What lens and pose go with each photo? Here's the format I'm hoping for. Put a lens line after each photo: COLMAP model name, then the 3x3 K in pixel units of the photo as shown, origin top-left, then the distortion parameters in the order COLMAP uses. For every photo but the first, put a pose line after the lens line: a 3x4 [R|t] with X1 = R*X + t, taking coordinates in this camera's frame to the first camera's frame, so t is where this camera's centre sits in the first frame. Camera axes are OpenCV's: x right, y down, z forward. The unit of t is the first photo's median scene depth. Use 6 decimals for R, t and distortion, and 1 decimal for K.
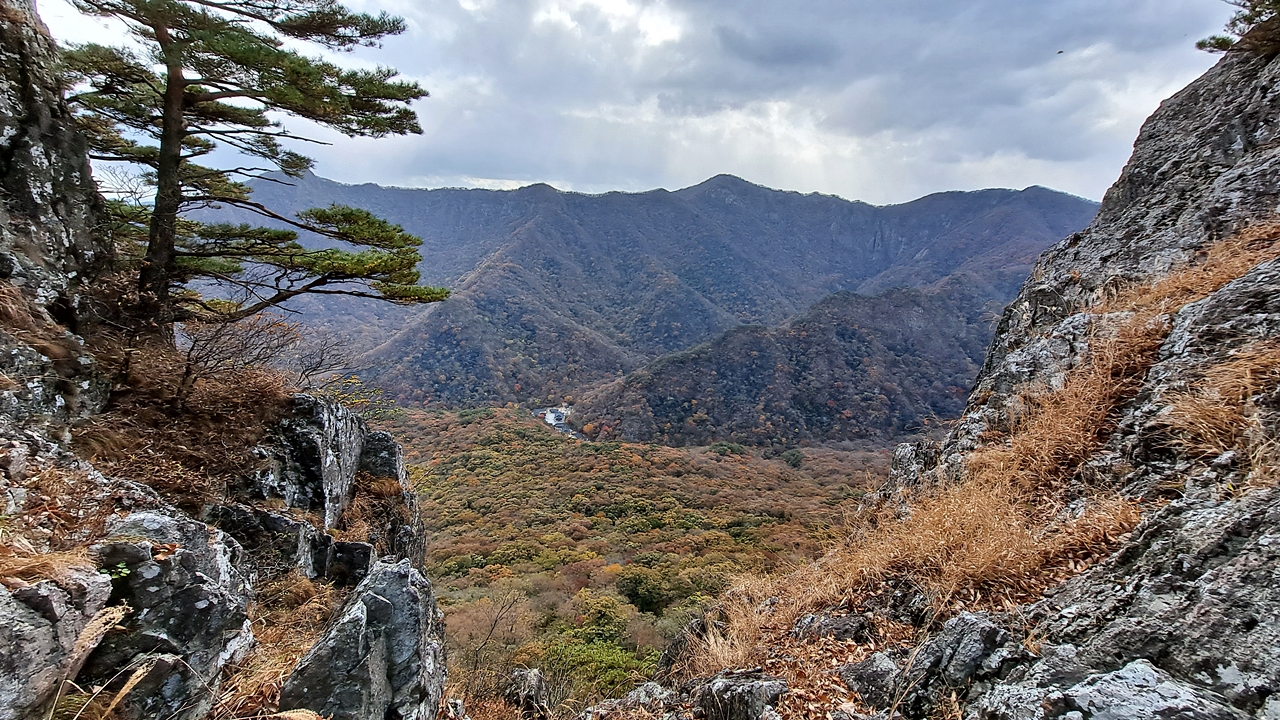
lens RADIAL K [[510.8, 0, 641.1], [0, 510.8, 364.2], [0, 0, 1]] dist [0.003650, 0.000548]
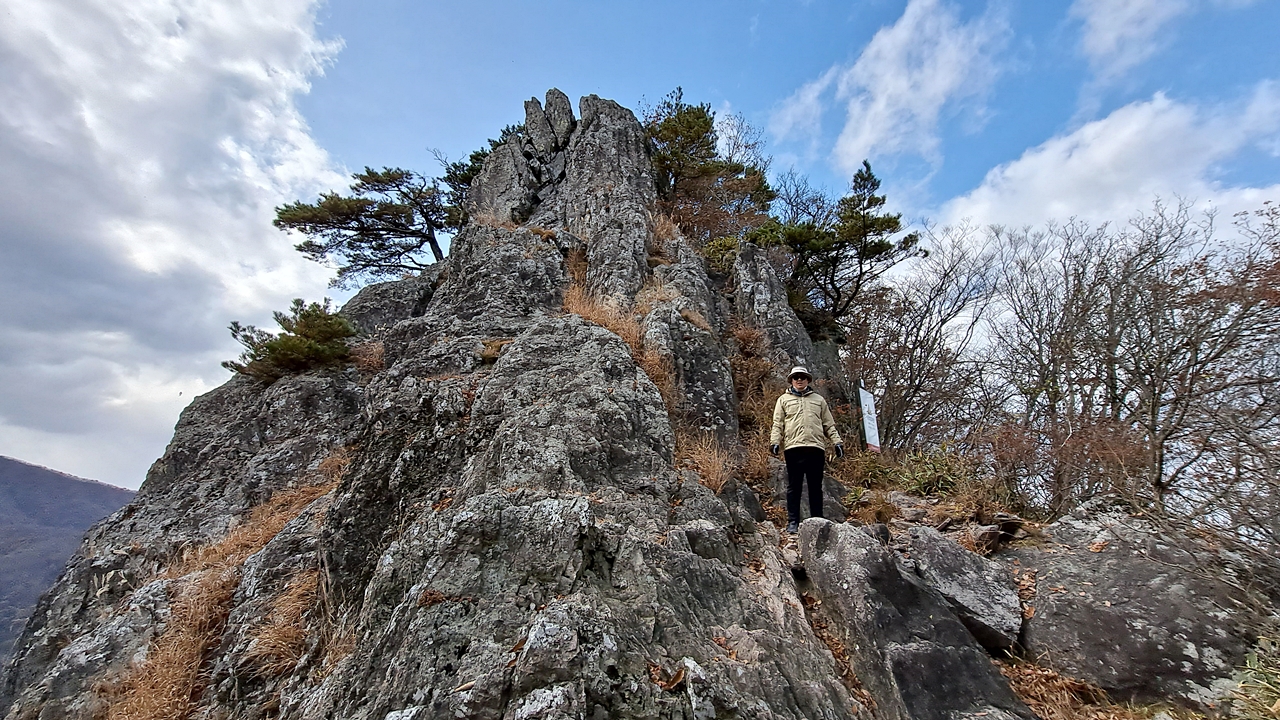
lens RADIAL K [[510.8, 0, 639.2], [0, 510.8, 359.9], [0, 0, 1]] dist [0.003650, 0.000548]
pose [[0.055503, 0.255998, 0.965083, -0.171780], [0.273091, 0.925823, -0.261290, 0.021126], [-0.960386, 0.278058, -0.018525, -0.028173]]
